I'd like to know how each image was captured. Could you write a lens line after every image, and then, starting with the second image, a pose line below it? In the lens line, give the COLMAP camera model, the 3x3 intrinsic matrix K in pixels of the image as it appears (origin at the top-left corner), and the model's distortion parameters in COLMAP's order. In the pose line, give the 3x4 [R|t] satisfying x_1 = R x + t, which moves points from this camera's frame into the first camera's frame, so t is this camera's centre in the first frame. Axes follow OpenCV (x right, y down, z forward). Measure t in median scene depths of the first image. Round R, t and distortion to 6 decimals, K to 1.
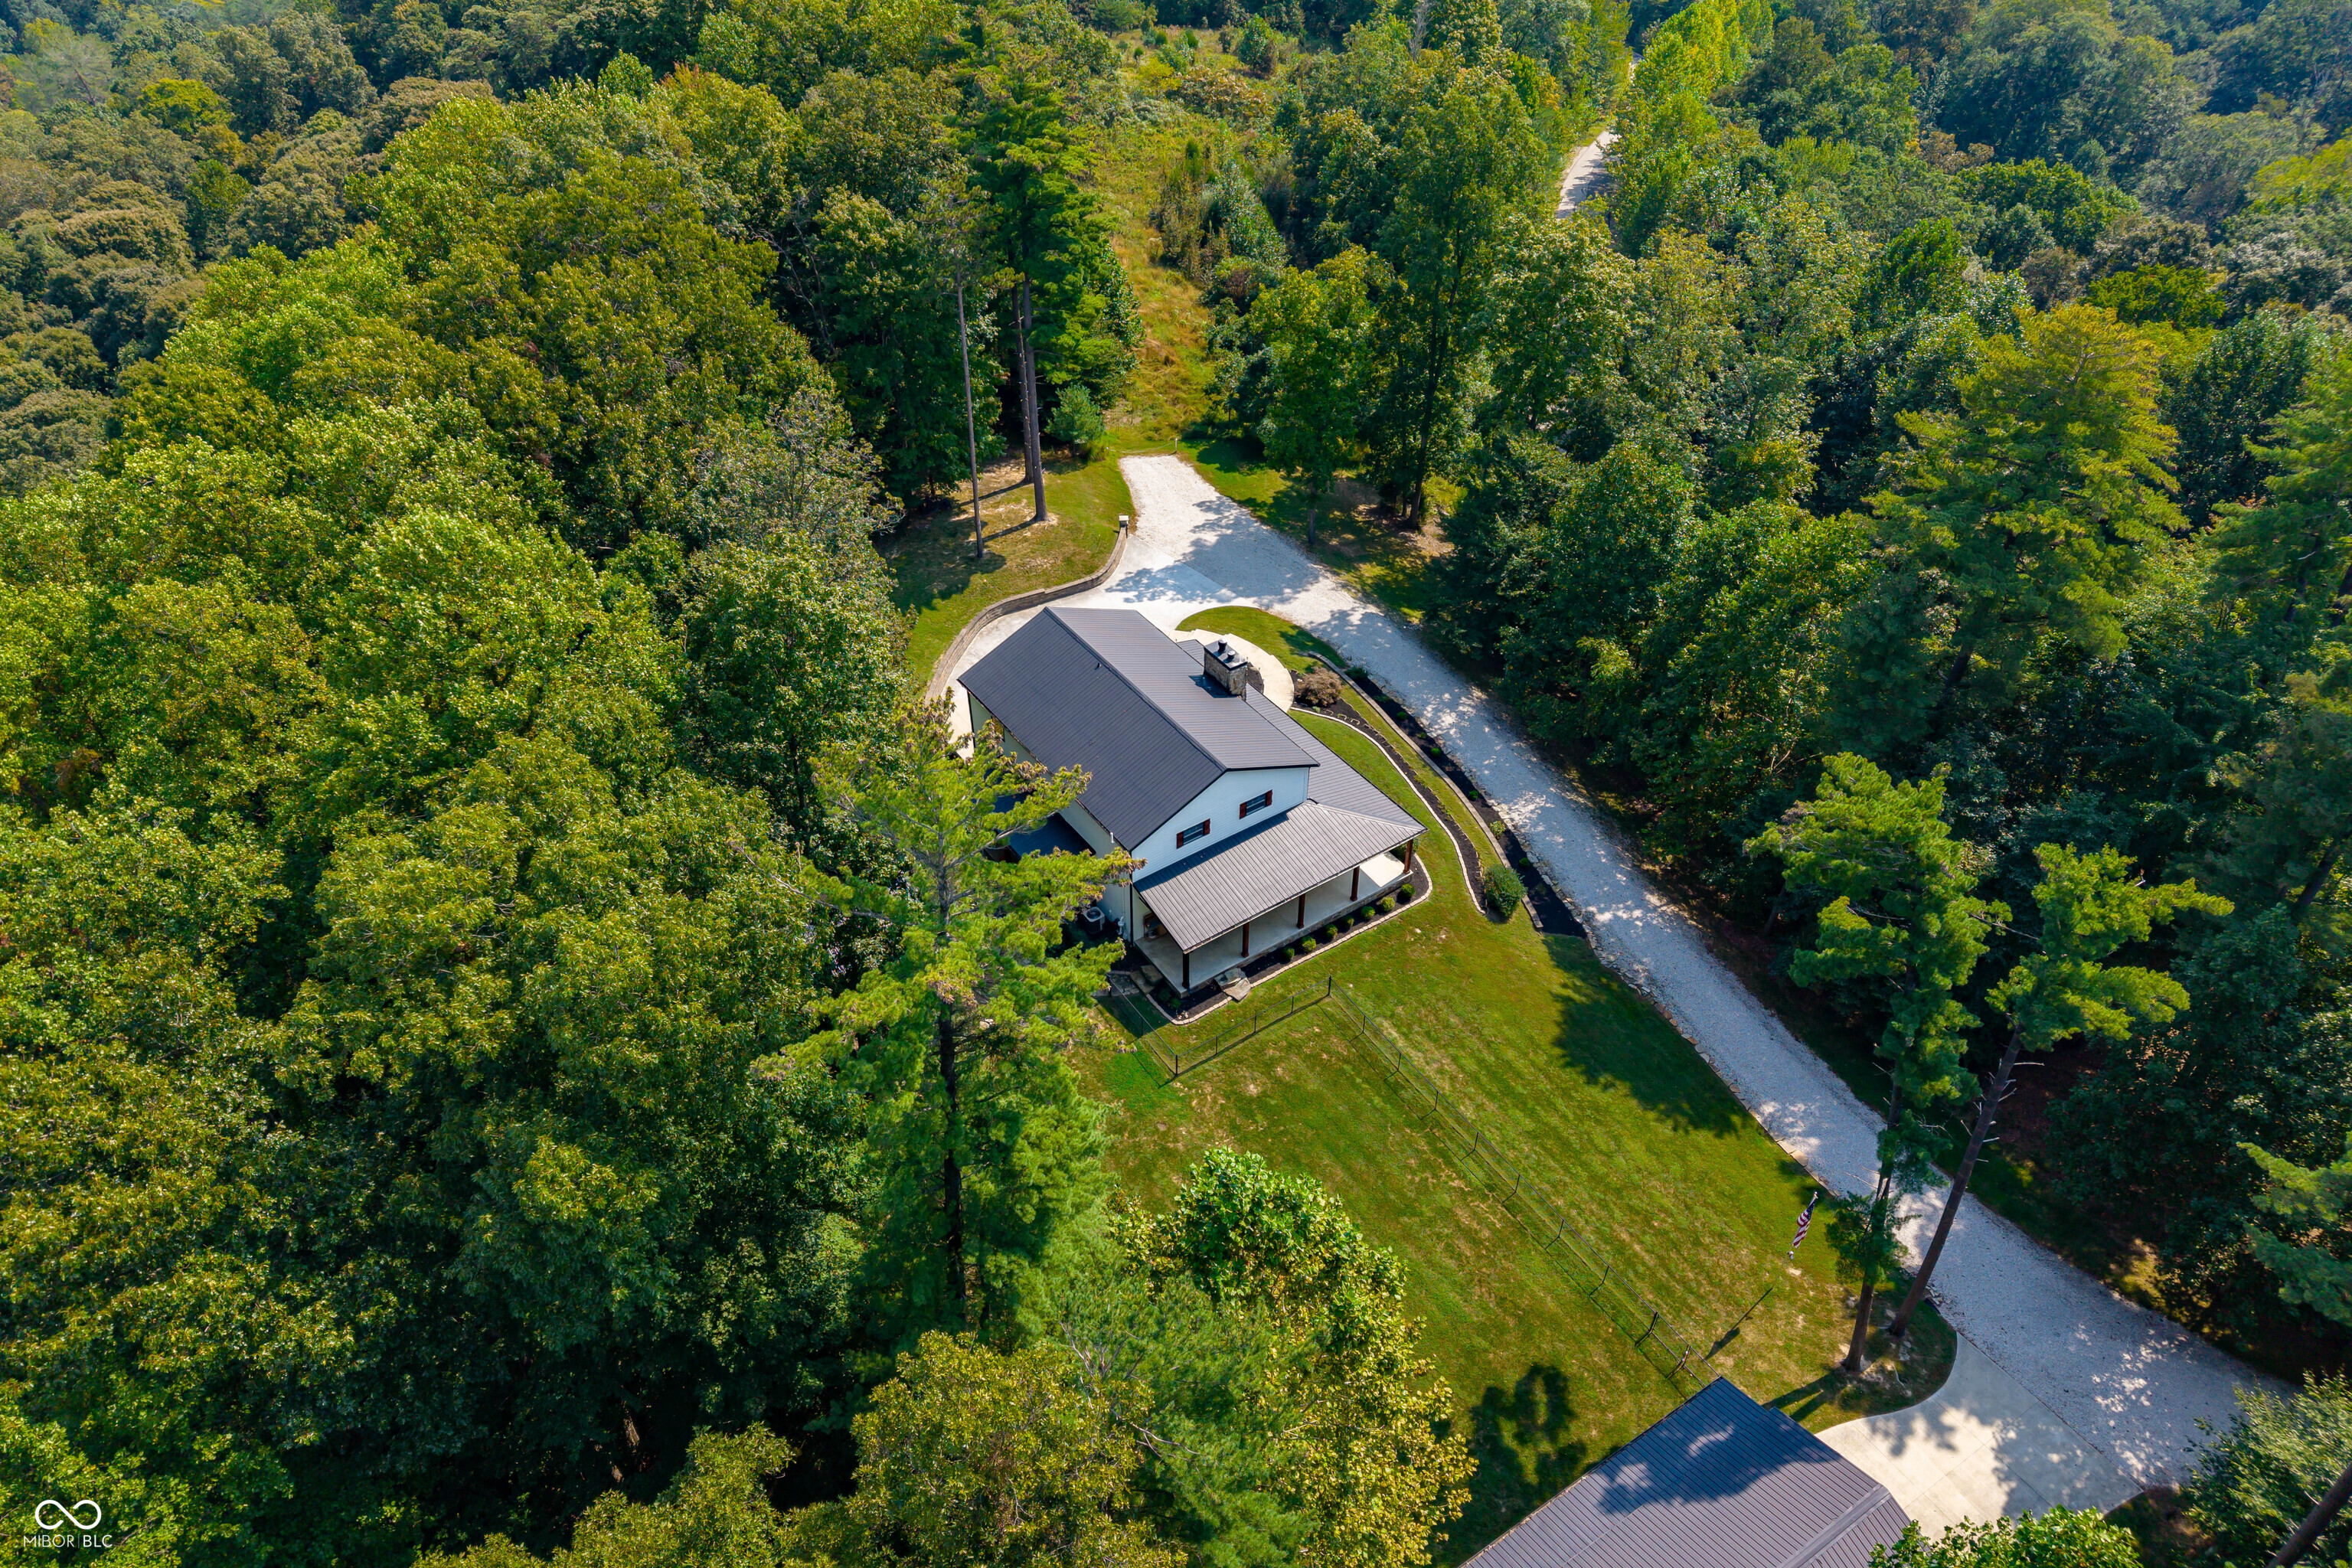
lens RADIAL K [[1582.1, 0, 1155.1], [0, 1582.1, 772.1], [0, 0, 1]] dist [0.019505, -0.019363]
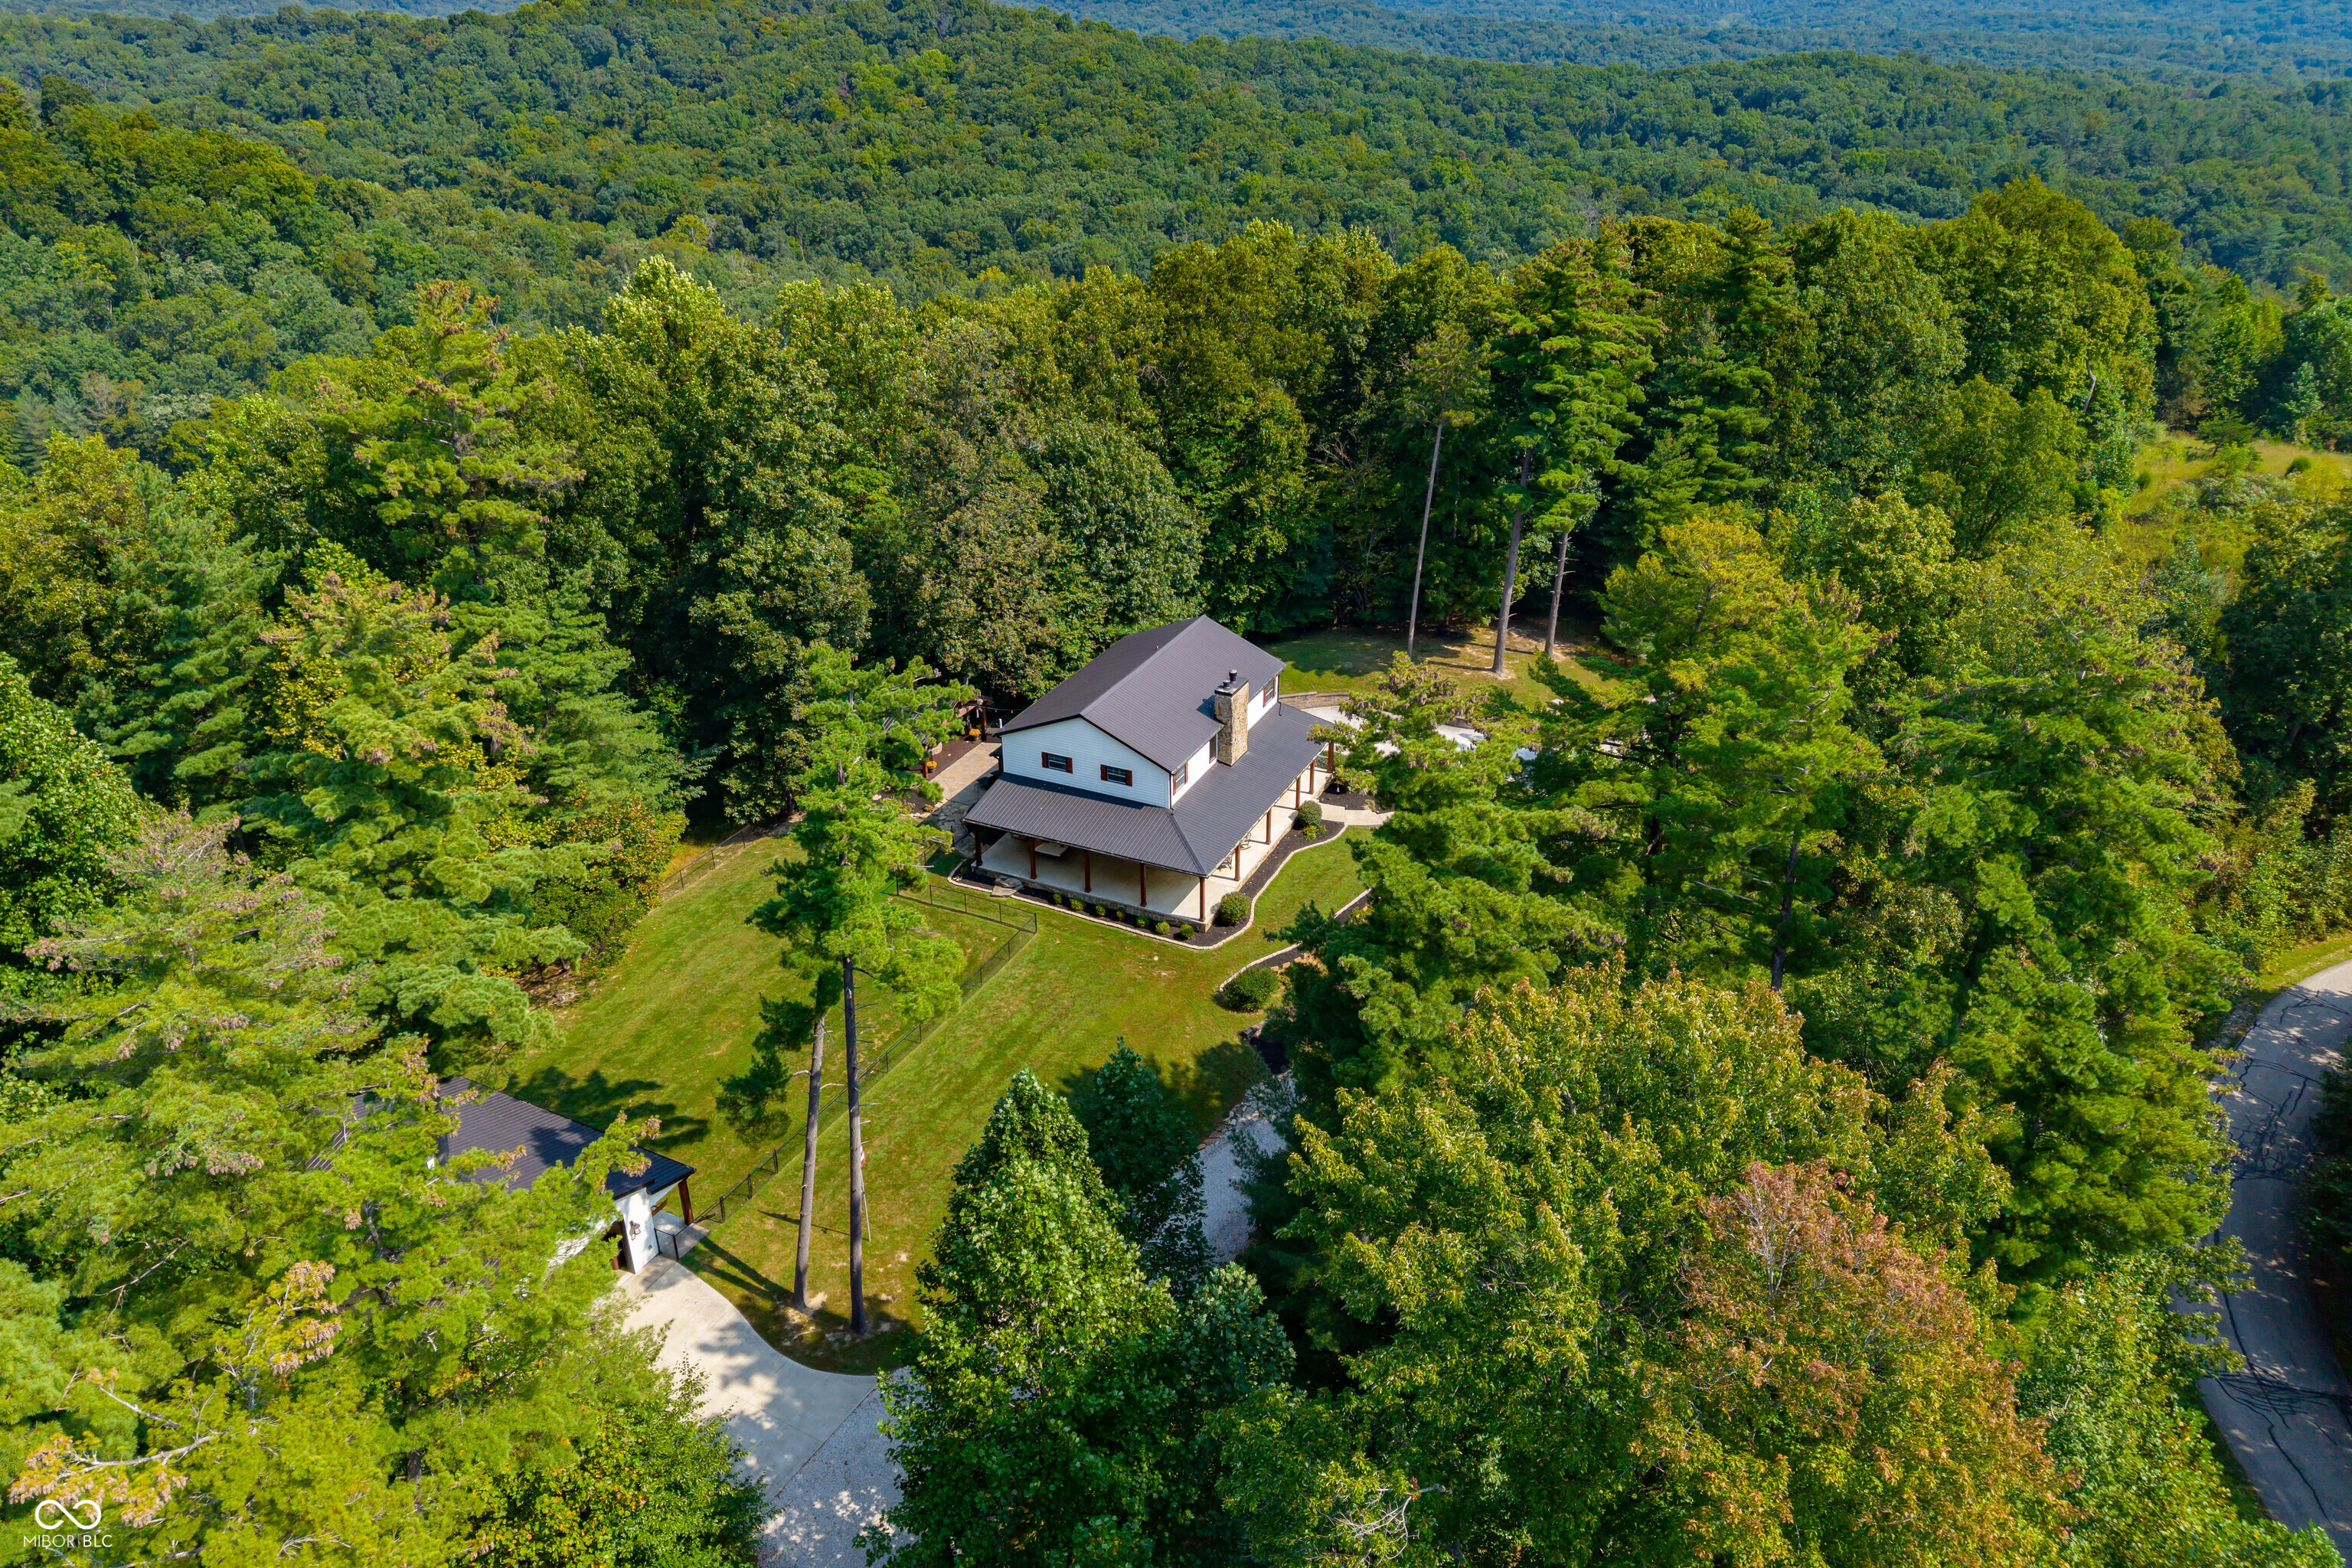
lens RADIAL K [[1582.1, 0, 1164.9], [0, 1582.1, 776.8], [0, 0, 1]] dist [0.019505, -0.019363]
pose [[0.504594, 0.396286, -0.767035, 0.759496], [-0.557596, 0.827875, 0.060905, -0.053811], [0.659145, 0.396963, 0.638708, 0.242846]]
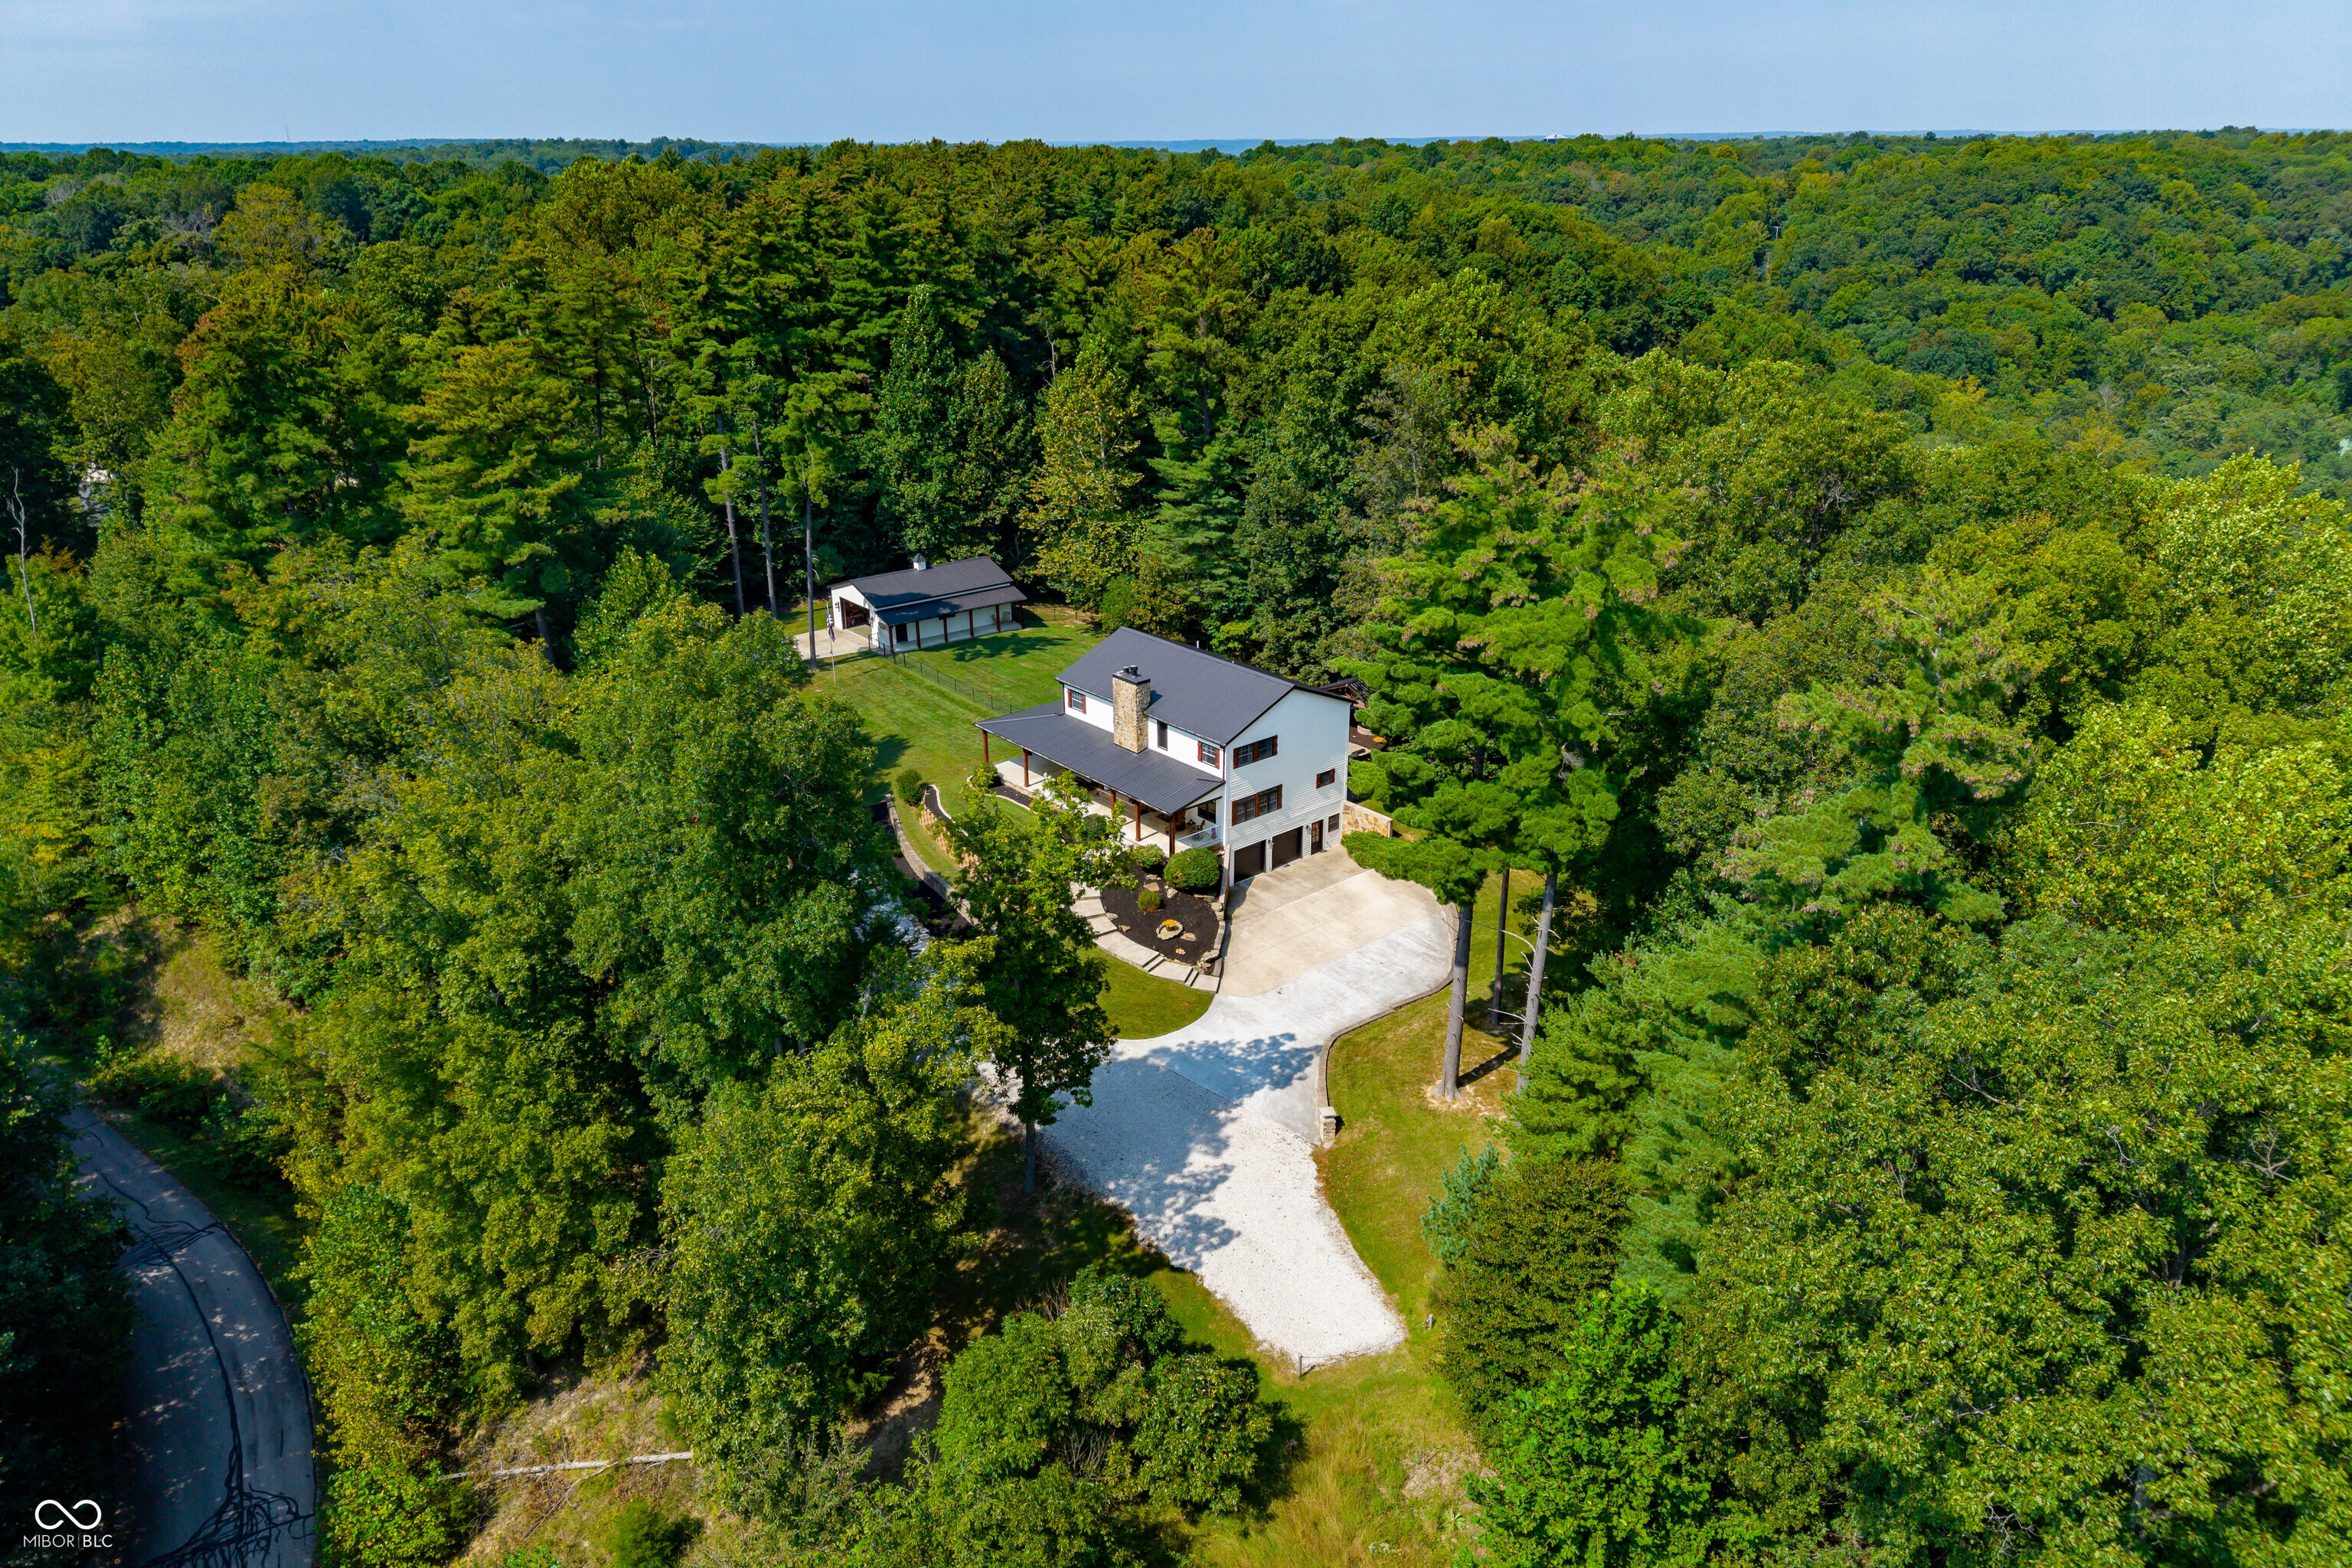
lens RADIAL K [[1582.1, 0, 1172.7], [0, 1582.1, 773.3], [0, 0, 1]] dist [0.019505, -0.019363]
pose [[-0.993998, 0.054756, -0.094710, 0.112011], [-0.057676, 0.473357, 0.878980, -0.917737], [0.092961, 0.879167, -0.467358, 1.370131]]
